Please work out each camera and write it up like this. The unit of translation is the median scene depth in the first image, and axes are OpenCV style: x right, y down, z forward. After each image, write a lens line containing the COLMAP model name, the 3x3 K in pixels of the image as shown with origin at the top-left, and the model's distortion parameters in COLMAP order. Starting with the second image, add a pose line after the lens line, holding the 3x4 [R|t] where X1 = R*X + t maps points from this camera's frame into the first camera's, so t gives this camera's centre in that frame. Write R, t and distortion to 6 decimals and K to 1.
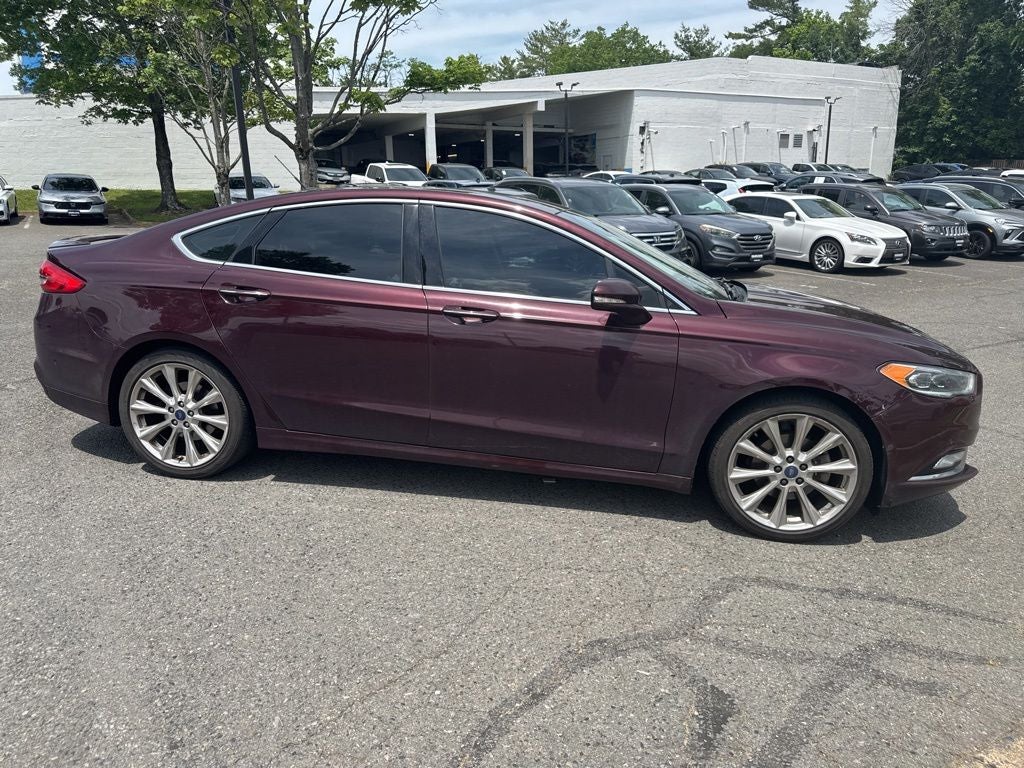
lens RADIAL K [[733.6, 0, 506.4], [0, 733.6, 386.3], [0, 0, 1]] dist [0.021810, -0.025981]
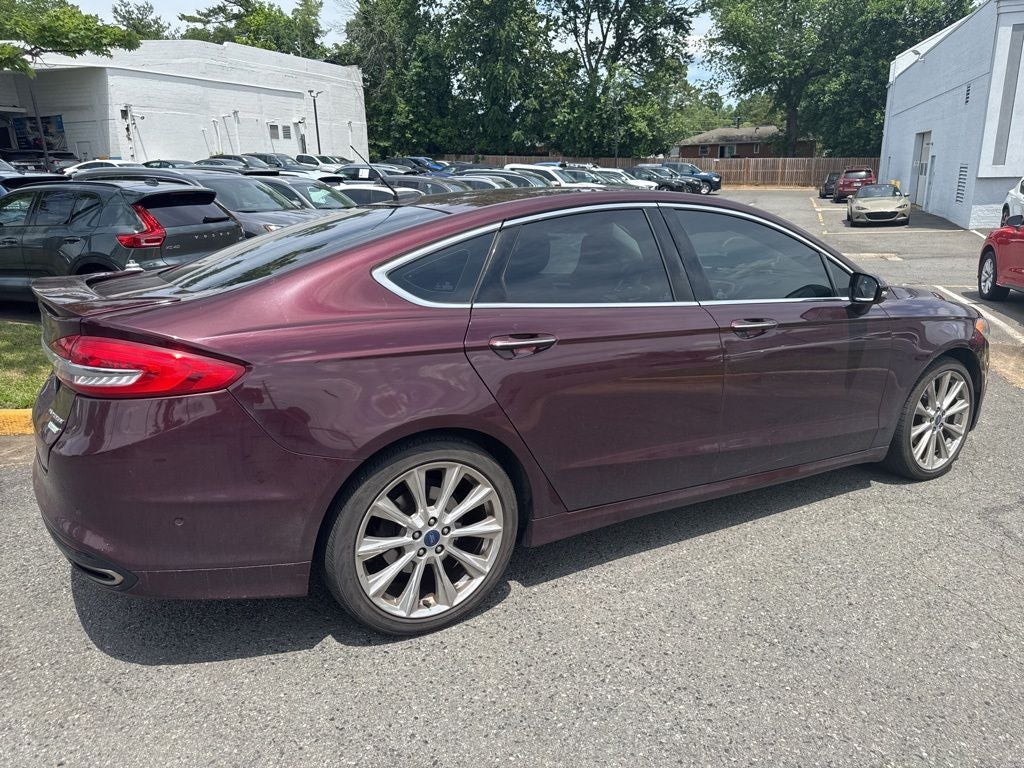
lens RADIAL K [[733.6, 0, 512.9], [0, 733.6, 383.2], [0, 0, 1]] dist [0.021810, -0.025981]
pose [[0.759373, -0.181824, 0.624734, -0.137874], [0.176488, 0.981724, 0.071200, -0.023635], [-0.626263, 0.056190, 0.777584, 0.076977]]
